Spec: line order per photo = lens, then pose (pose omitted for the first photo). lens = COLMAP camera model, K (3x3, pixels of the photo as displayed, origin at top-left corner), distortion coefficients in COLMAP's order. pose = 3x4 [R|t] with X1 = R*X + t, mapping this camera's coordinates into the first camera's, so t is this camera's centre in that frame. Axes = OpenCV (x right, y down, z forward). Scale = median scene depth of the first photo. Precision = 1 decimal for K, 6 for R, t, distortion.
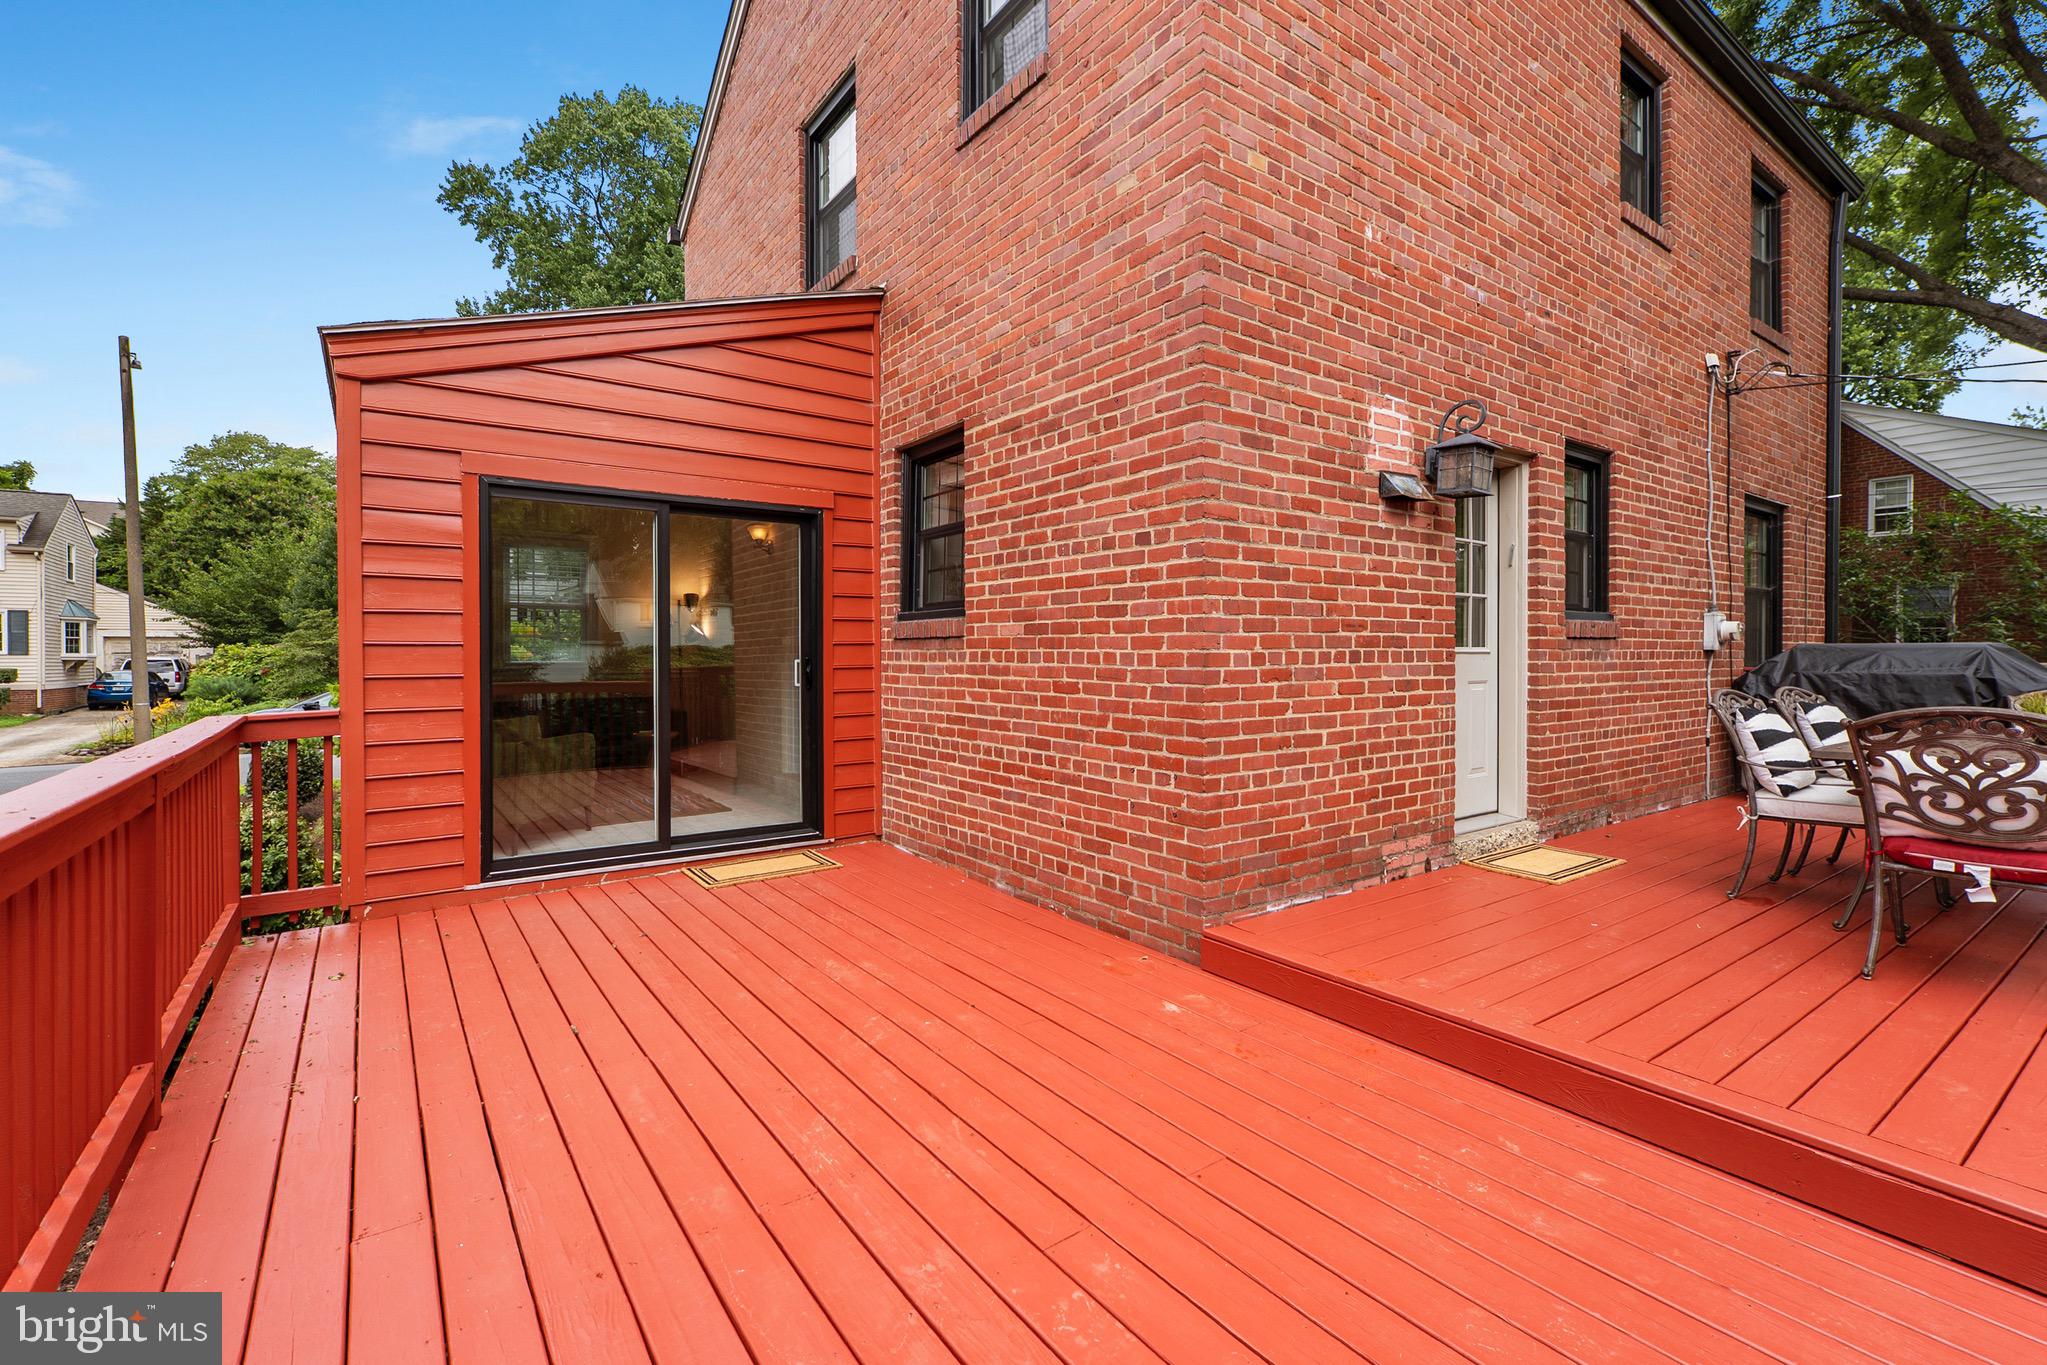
lens RADIAL K [[893.7, 0, 1013.1], [0, 893.7, 667.8], [0, 0, 1]] dist [0.000215, 0.001152]
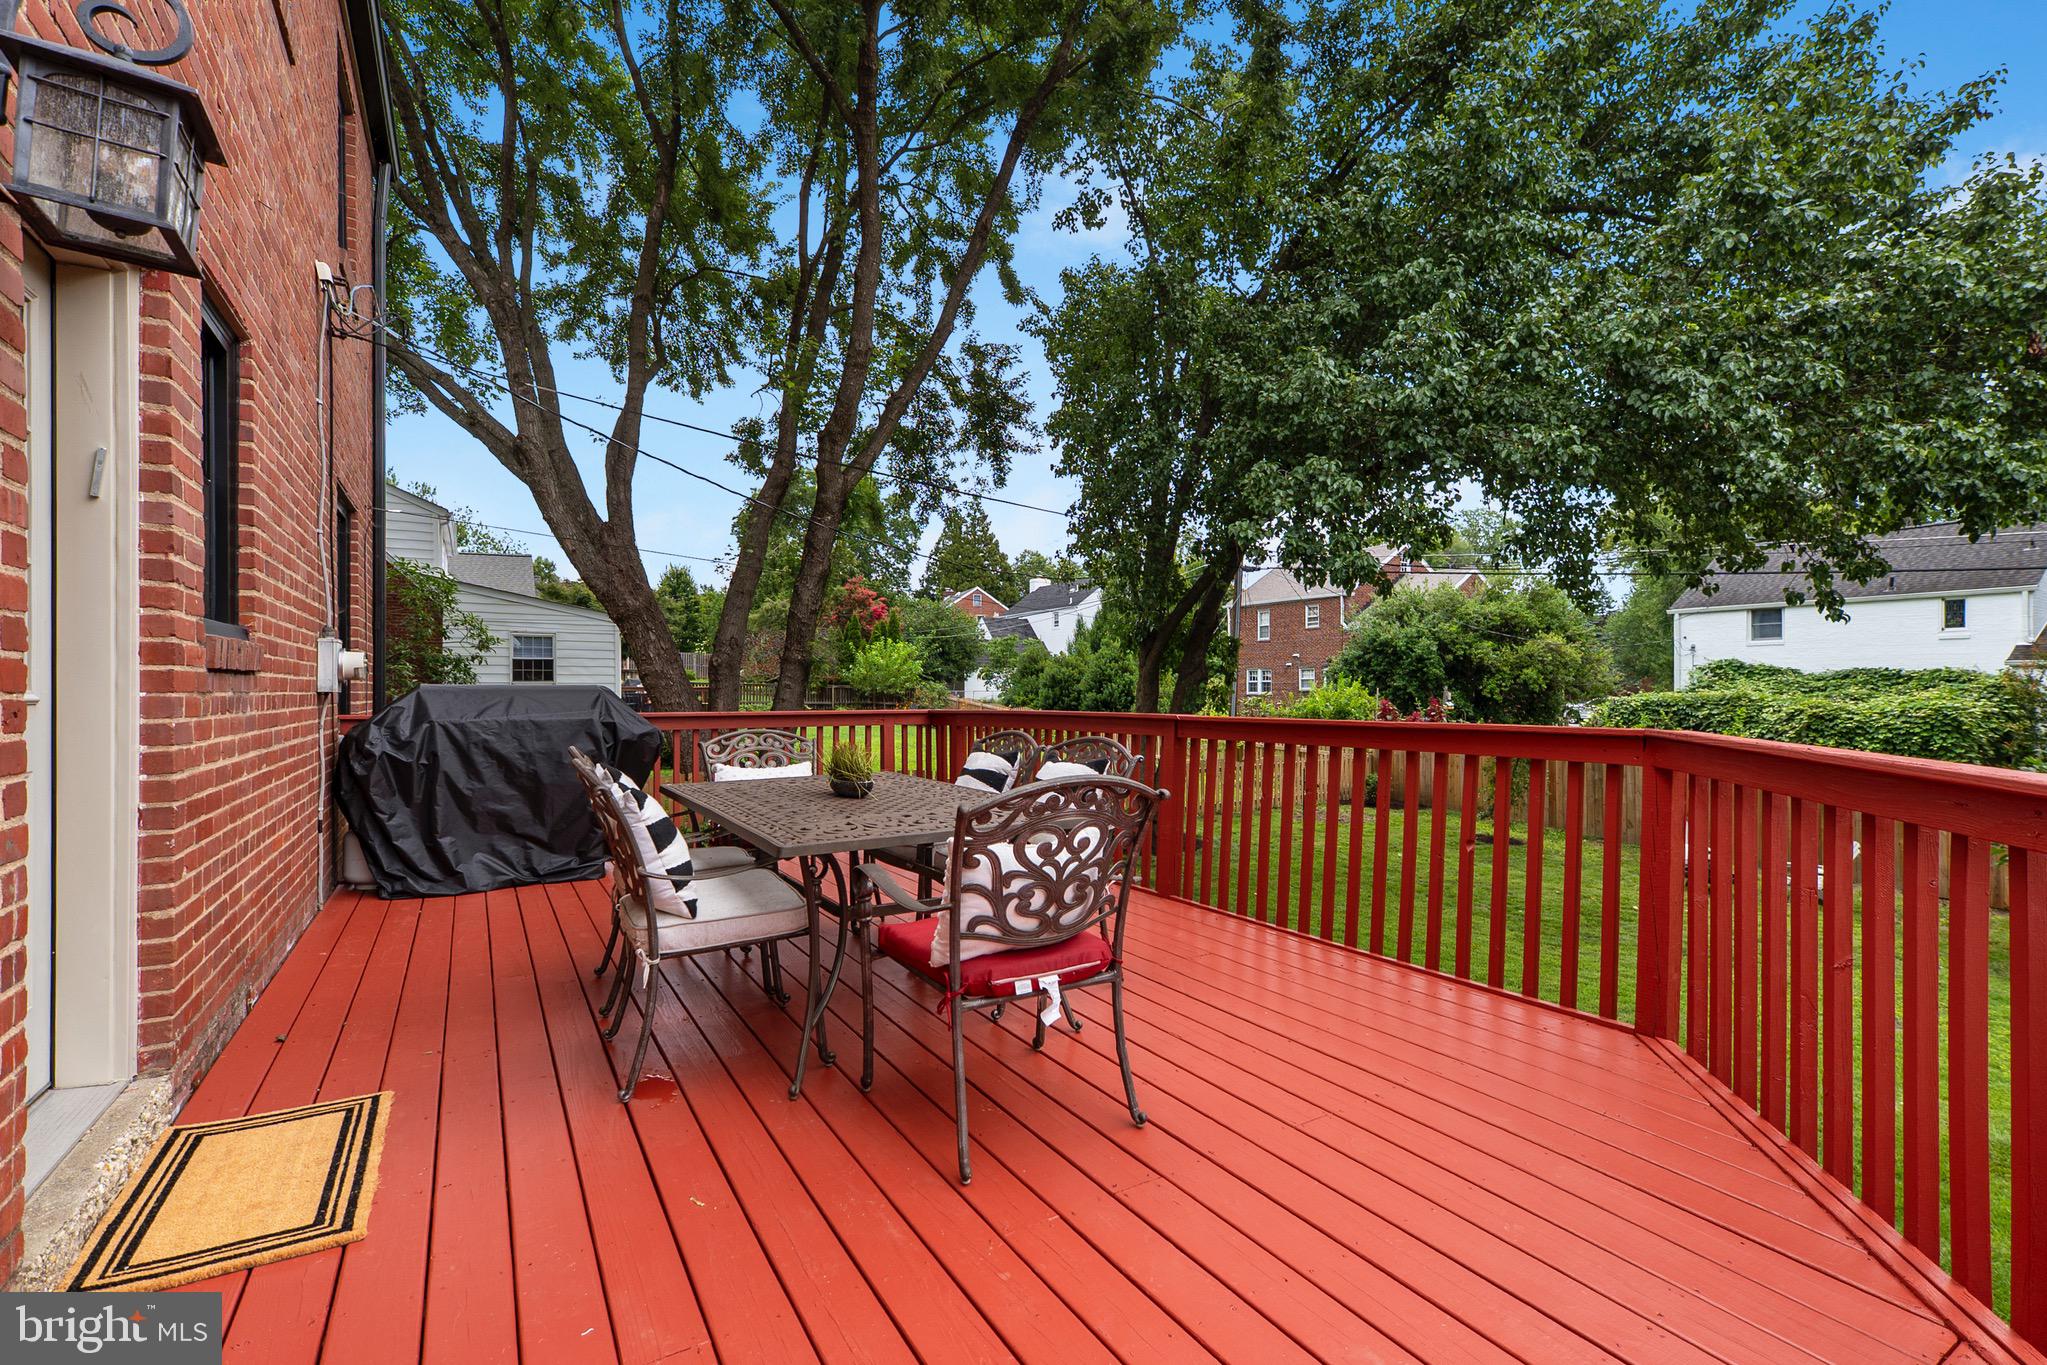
lens RADIAL K [[893.7, 0, 1016.0], [0, 893.7, 686.1], [0, 0, 1]] dist [0.000215, 0.001152]
pose [[0.062879, 0.007885, 0.997990, 0.197125], [0.012681, 0.999882, -0.008699, -0.018460], [-0.997941, 0.013203, 0.062772, 0.666342]]
